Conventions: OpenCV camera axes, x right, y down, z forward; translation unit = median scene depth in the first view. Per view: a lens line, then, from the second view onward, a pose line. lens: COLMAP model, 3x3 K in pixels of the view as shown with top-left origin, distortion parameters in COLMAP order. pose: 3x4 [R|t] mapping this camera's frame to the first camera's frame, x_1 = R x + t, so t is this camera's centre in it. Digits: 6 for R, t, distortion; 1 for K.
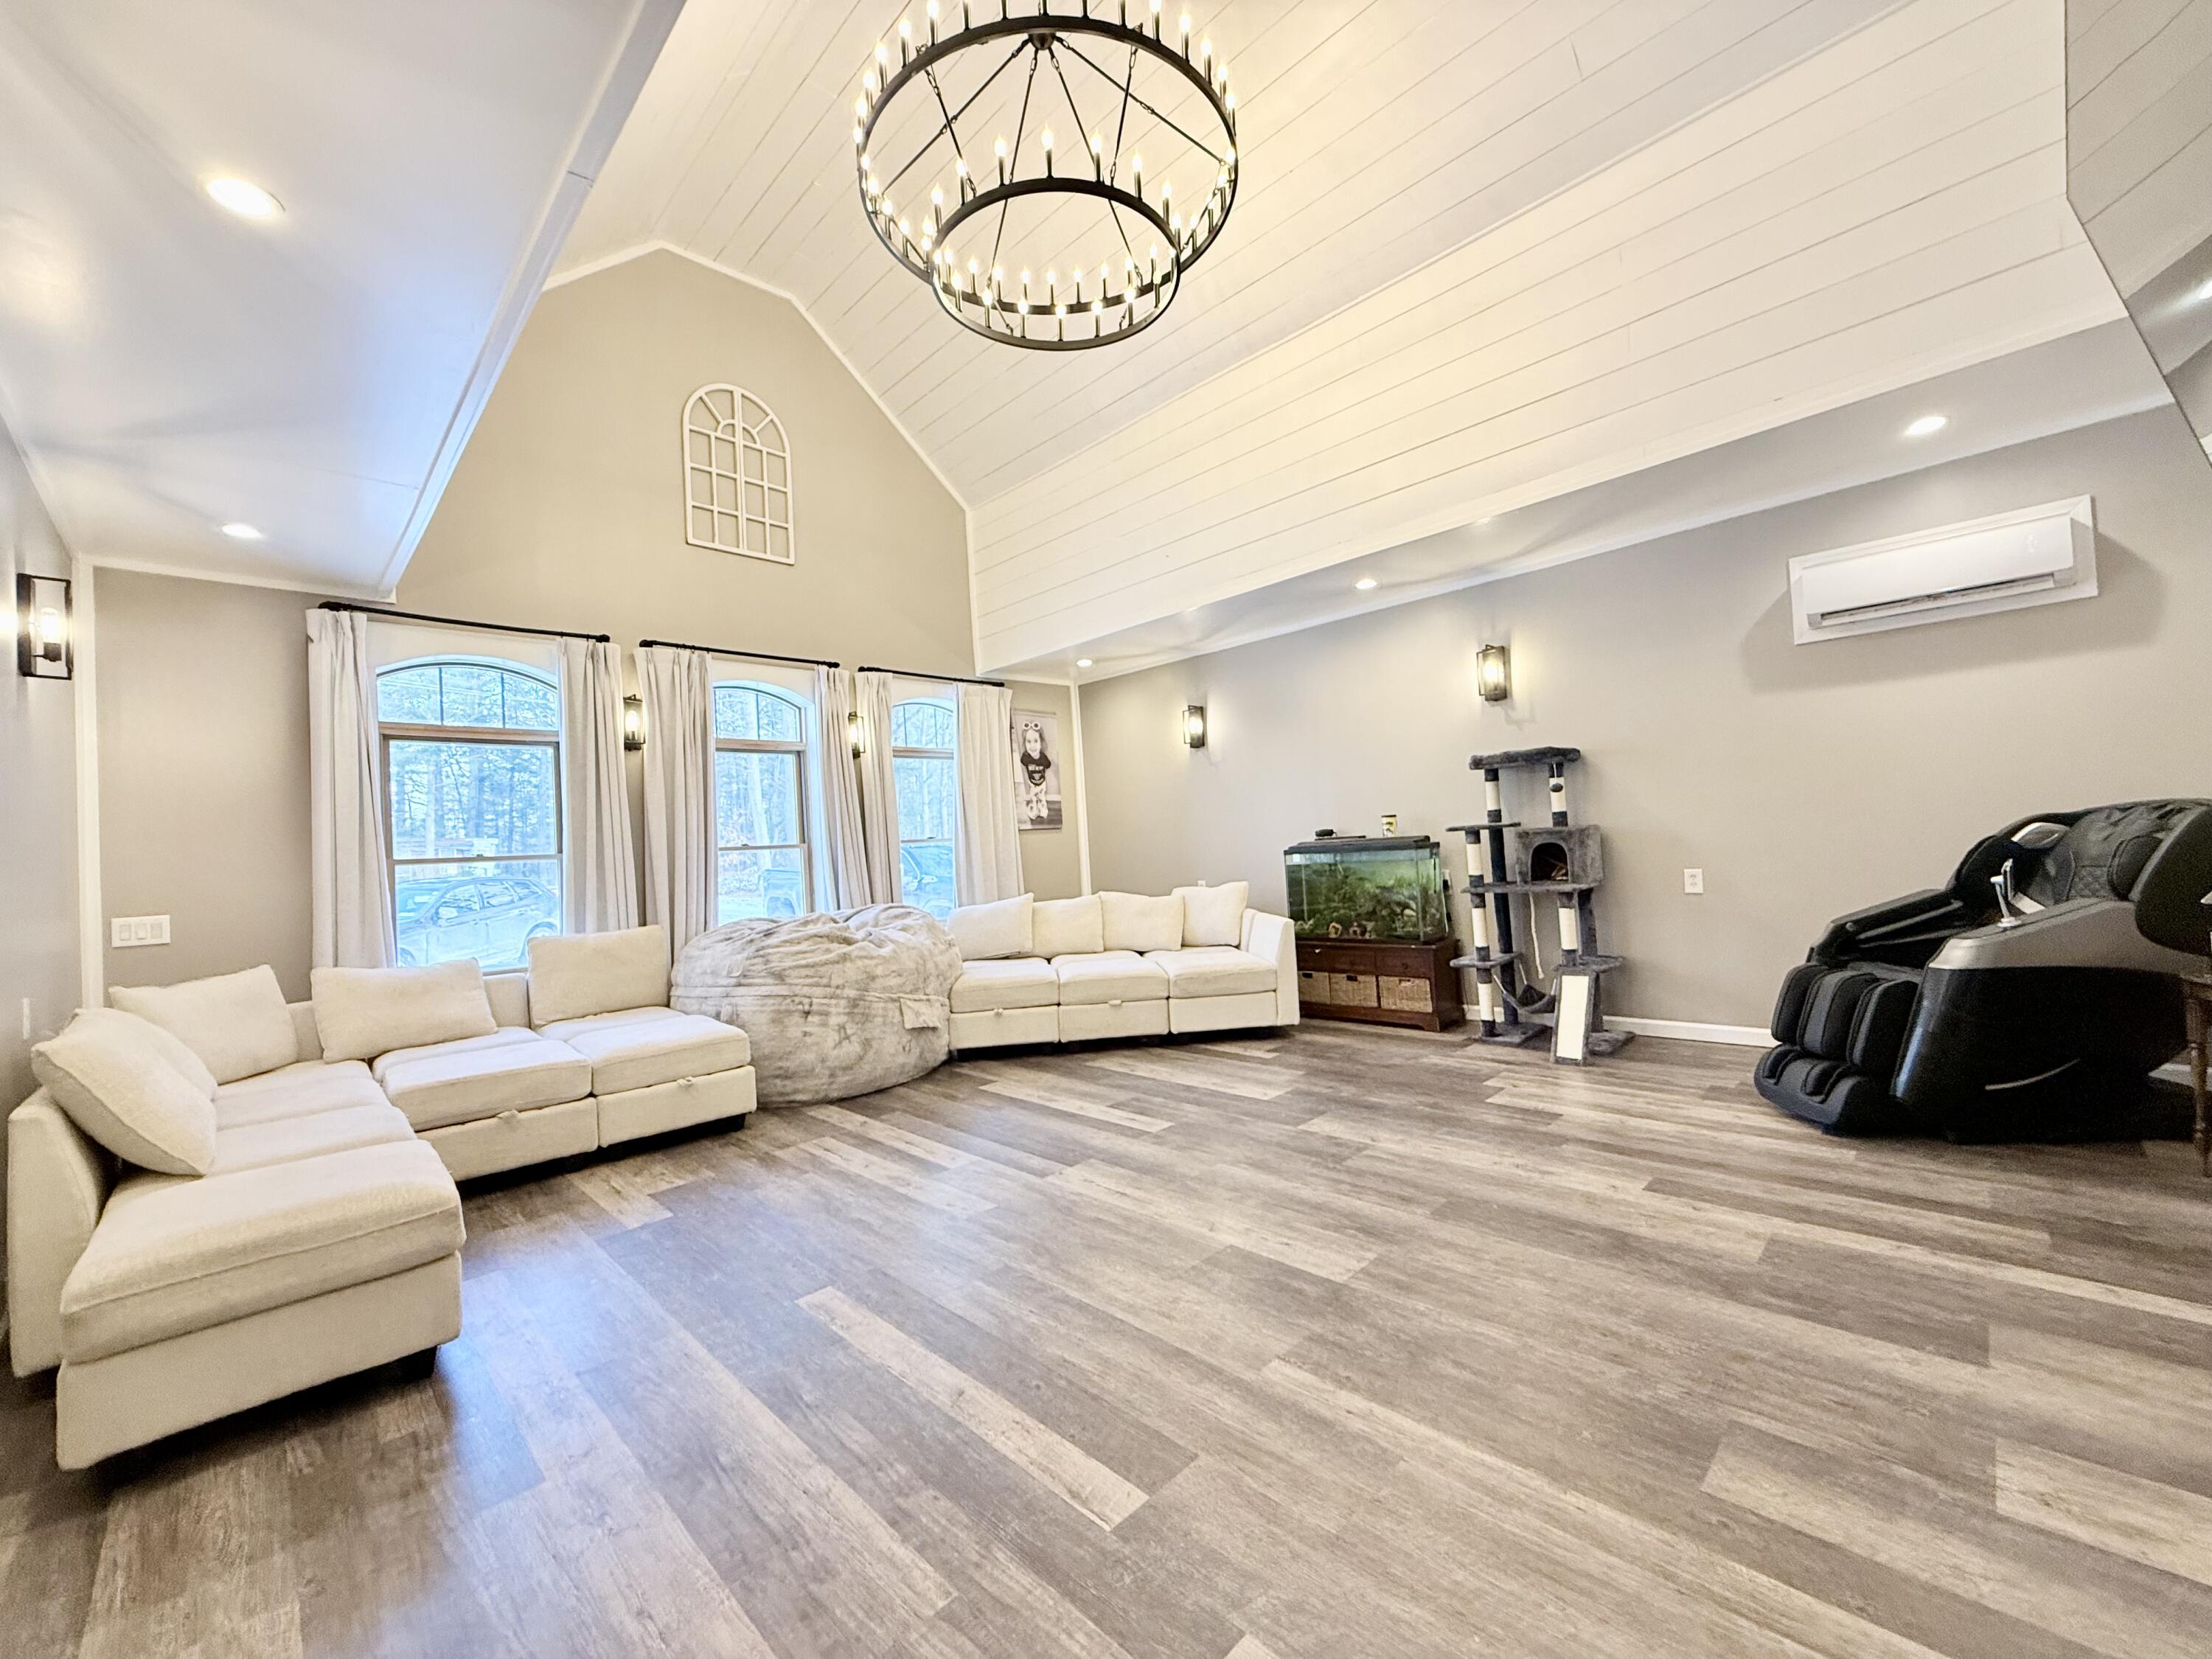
lens RADIAL K [[880.2, 0, 1107.2], [0, 880.2, 828.4], [0, 0, 1]] dist [-0.000834, 0.000525]
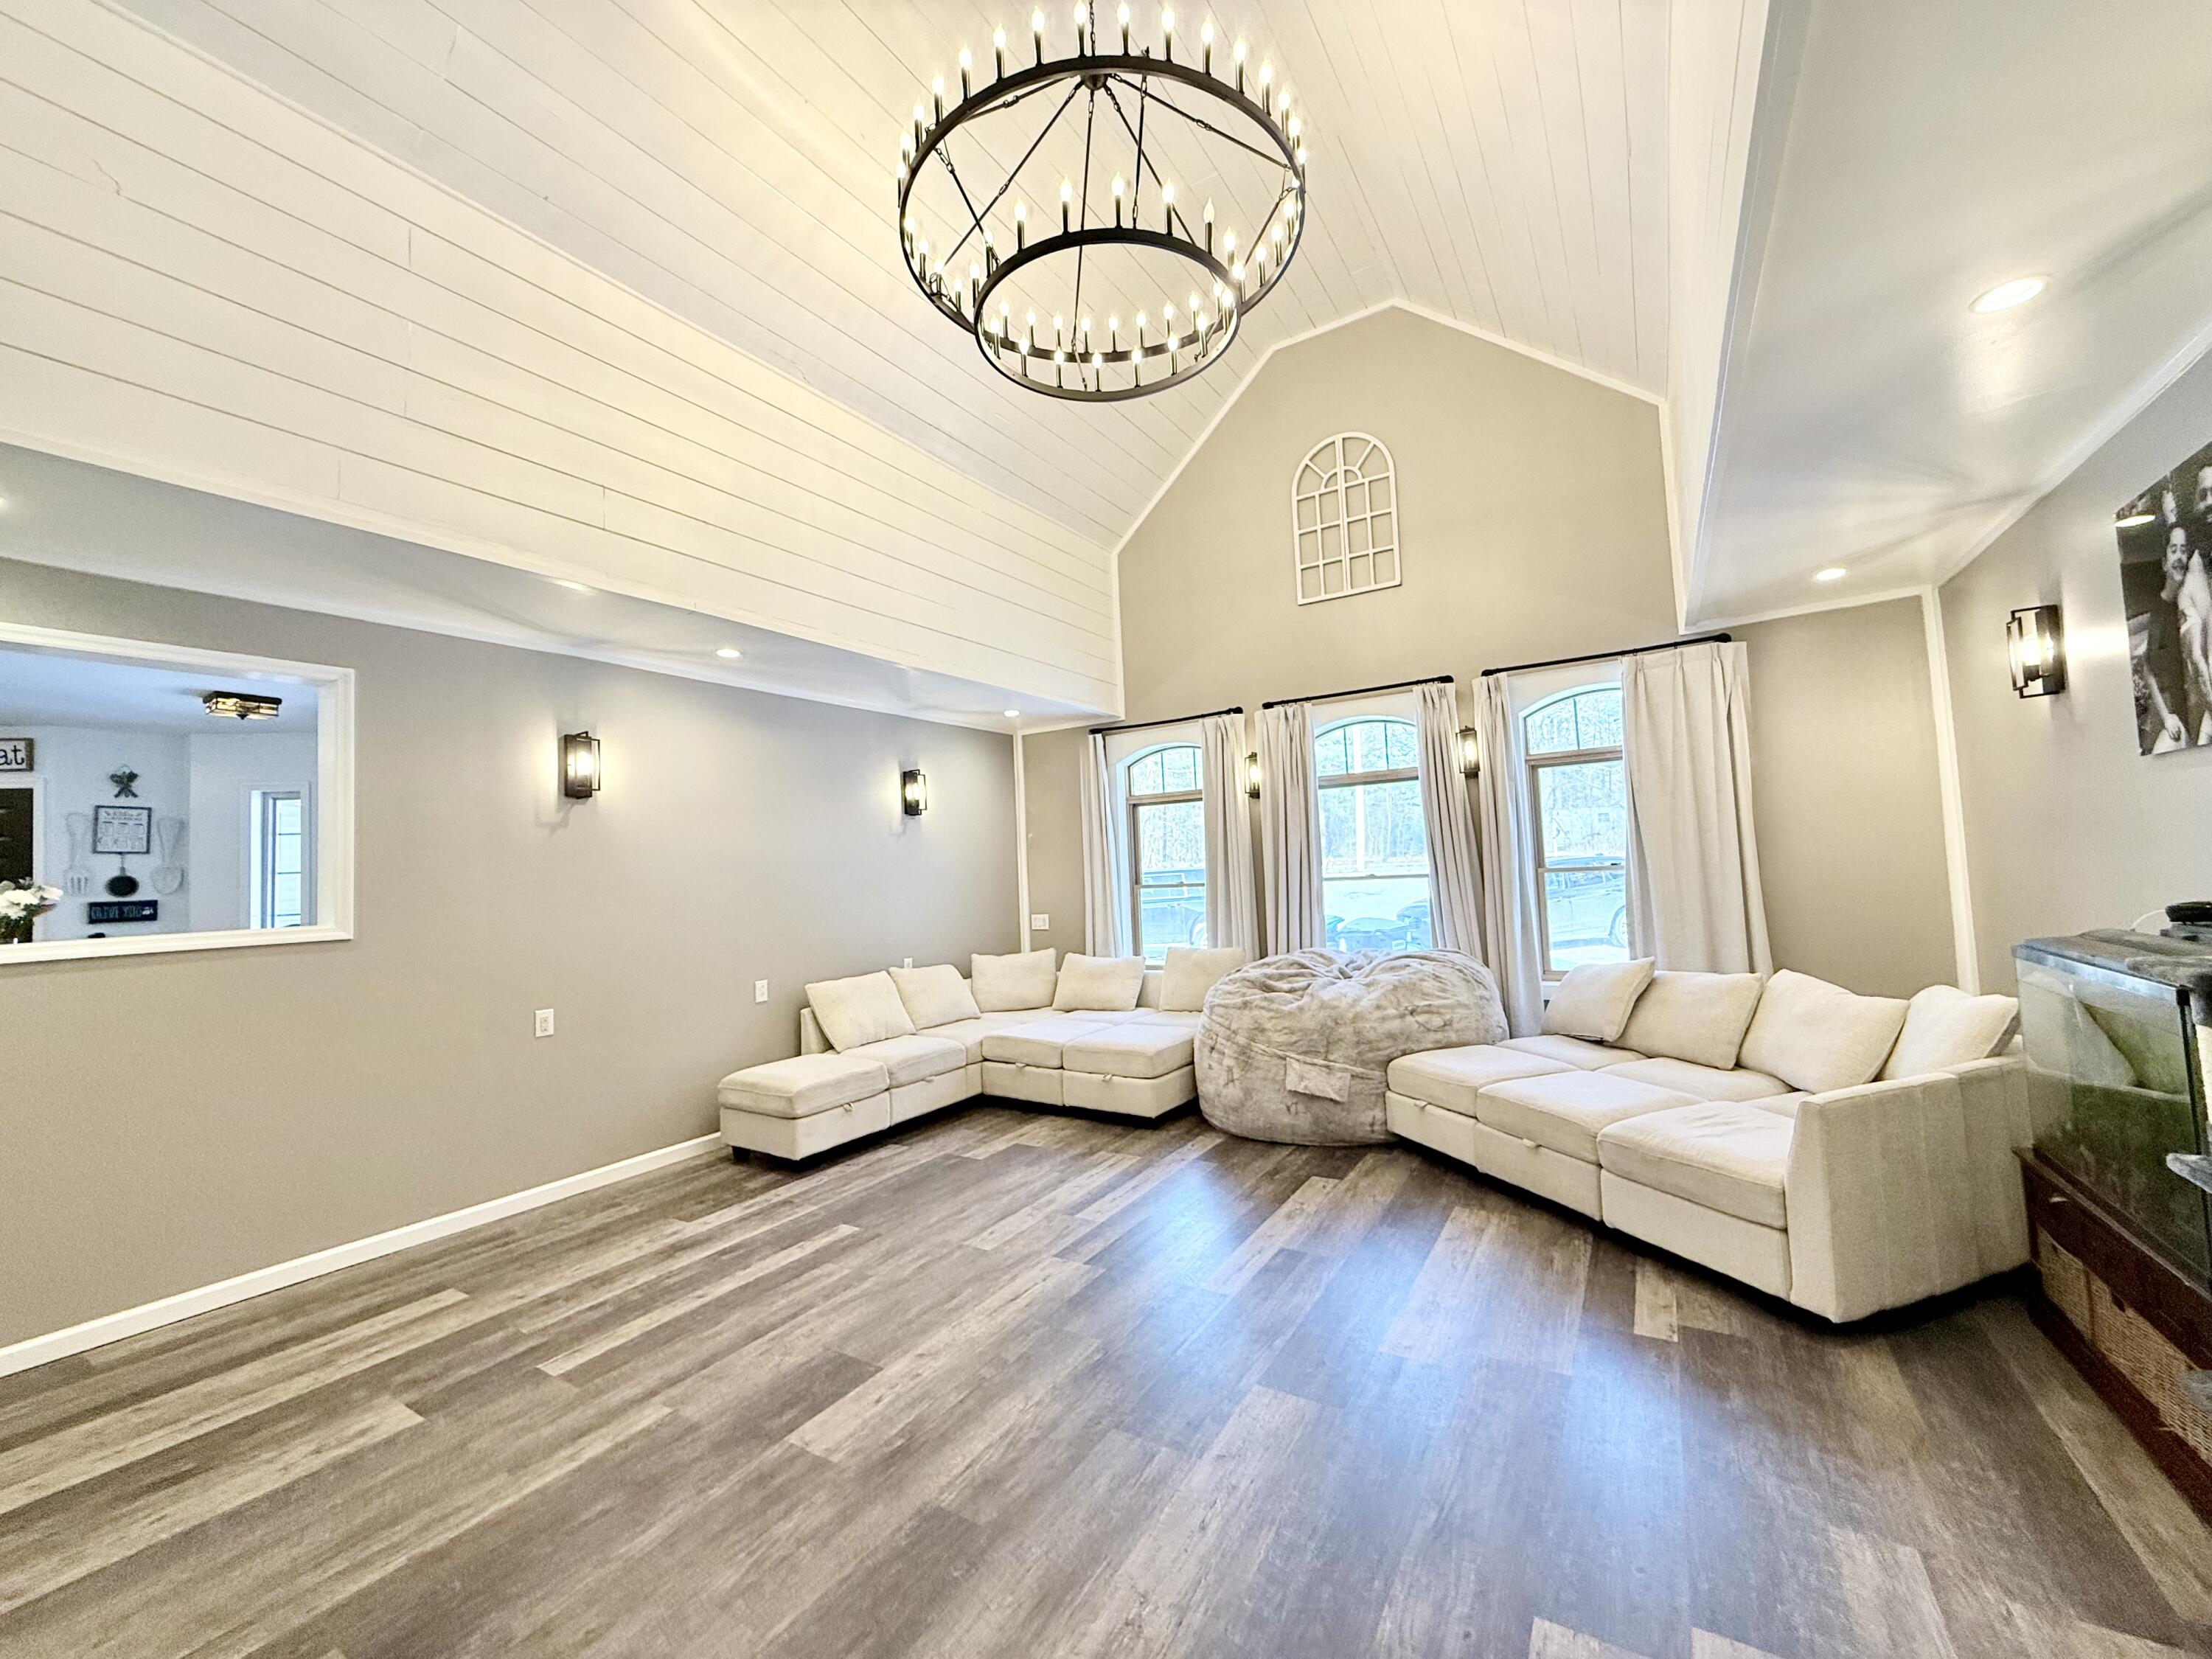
lens RADIAL K [[880.2, 0, 1100.7], [0, 880.2, 829.3], [0, 0, 1]] dist [-0.000834, 0.000525]
pose [[0.226434, -0.002787, -0.974023, 0.911248], [0.059517, 0.998167, 0.010980, -0.112138], [0.972206, -0.060457, 0.226185, 0.803984]]
